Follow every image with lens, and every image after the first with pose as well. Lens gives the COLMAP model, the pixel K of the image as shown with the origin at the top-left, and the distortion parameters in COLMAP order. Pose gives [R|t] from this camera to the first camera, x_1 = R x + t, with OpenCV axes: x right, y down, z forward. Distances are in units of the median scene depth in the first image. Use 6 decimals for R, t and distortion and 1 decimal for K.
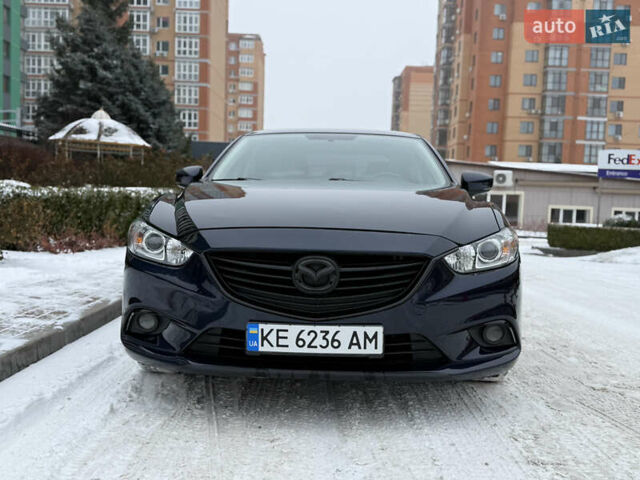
lens RADIAL K [[643.0, 0, 320.0], [0, 643.0, 240.0], [0, 0, 1]] dist [0.191107, -0.456079]
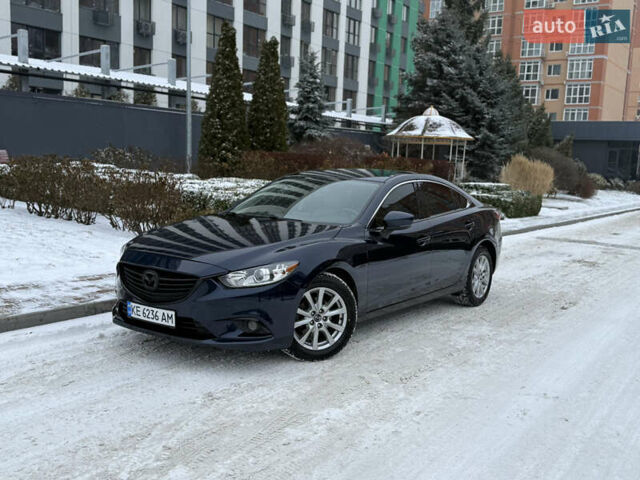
lens RADIAL K [[643.0, 0, 320.0], [0, 643.0, 240.0], [0, 0, 1]] dist [0.191107, -0.456079]
pose [[0.823436, 0.065997, -0.563559, 0.157096], [-0.045472, 0.997694, 0.050397, -0.019497], [0.565585, -0.015872, 0.824537, -0.030959]]
